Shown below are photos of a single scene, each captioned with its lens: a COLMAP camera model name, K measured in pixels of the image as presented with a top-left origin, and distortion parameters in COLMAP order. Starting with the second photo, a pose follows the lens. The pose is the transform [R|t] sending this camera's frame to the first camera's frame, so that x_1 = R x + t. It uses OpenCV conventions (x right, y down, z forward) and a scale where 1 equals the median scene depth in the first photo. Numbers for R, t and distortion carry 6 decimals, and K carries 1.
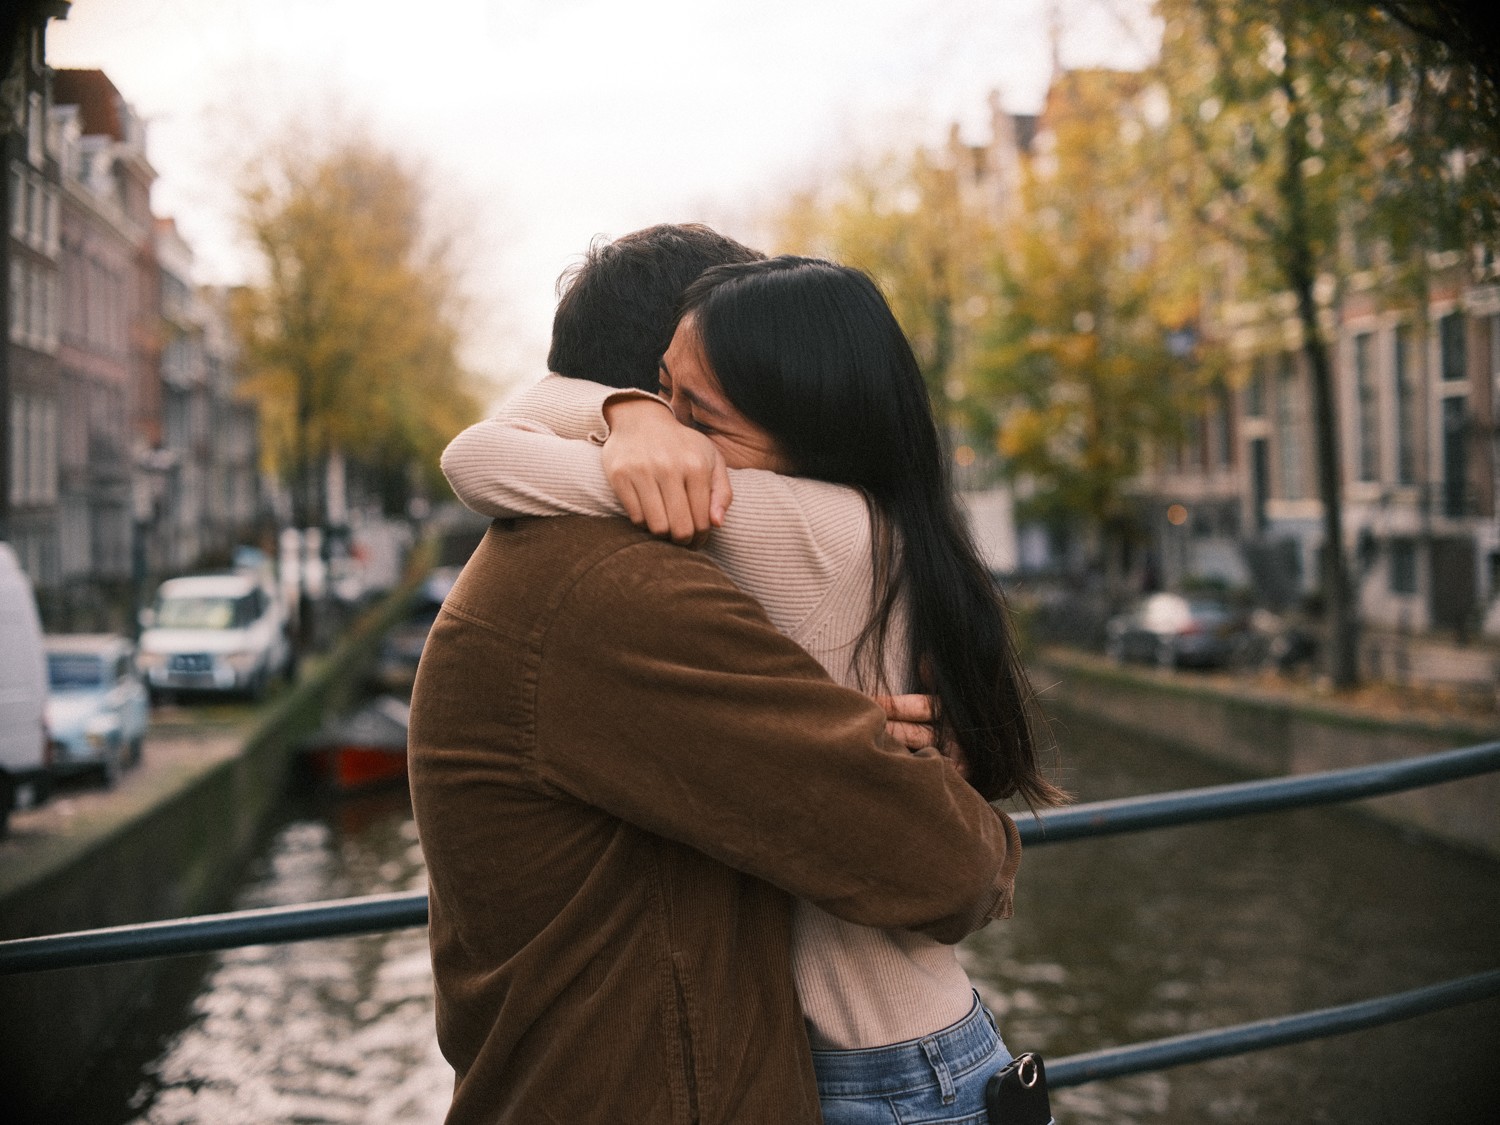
lens RADIAL K [[1796.9, 0, 753.7], [0, 1796.9, 565.8], [0, 0, 1]] dist [-0.167004, 0.183148]
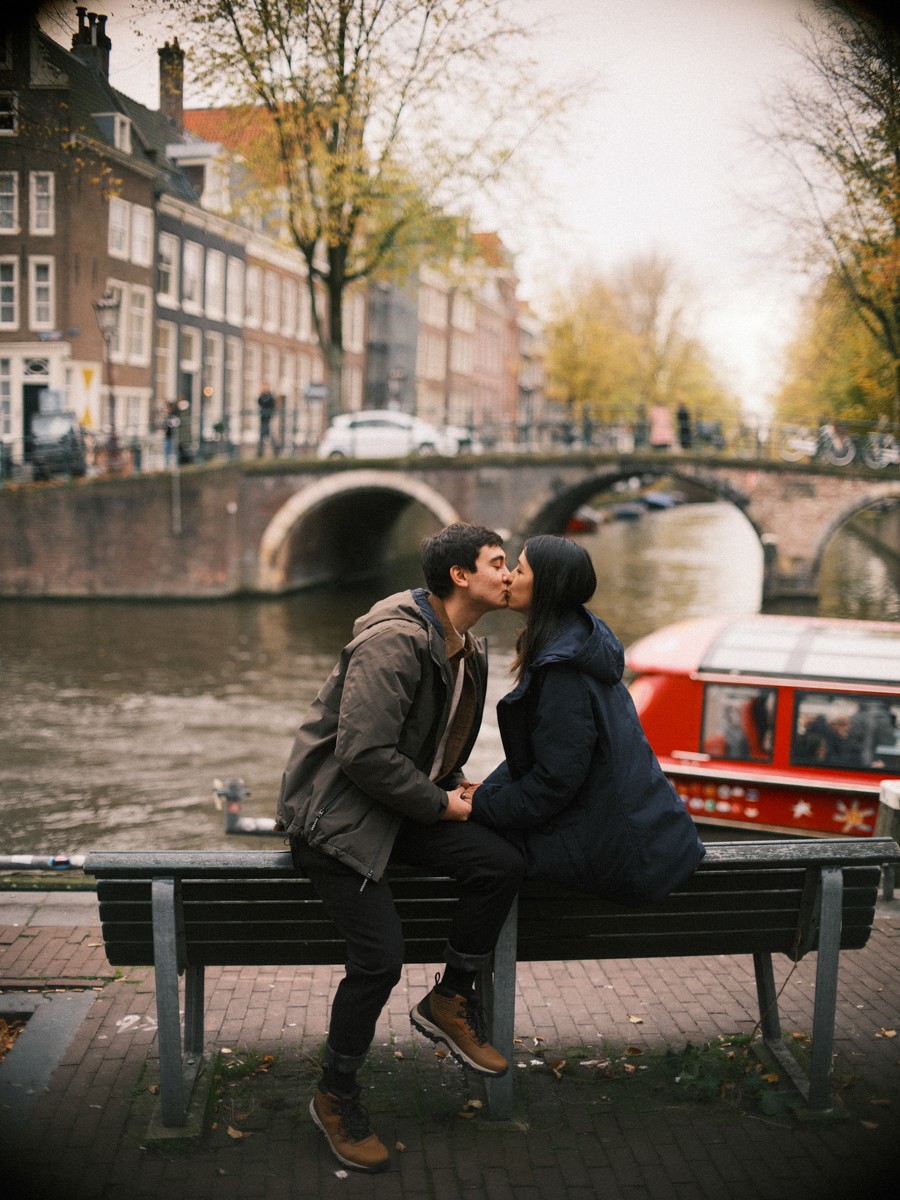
lens RADIAL K [[1437.5, 0, 451.4], [0, 1437.5, 601.9], [0, 0, 1]] dist [-0.167004, 0.183148]
pose [[0.929226, 0.067535, -0.363287, 0.235787], [-0.047122, 0.996787, 0.064773, 0.045117], [0.366494, -0.043070, 0.929423, -0.643530]]
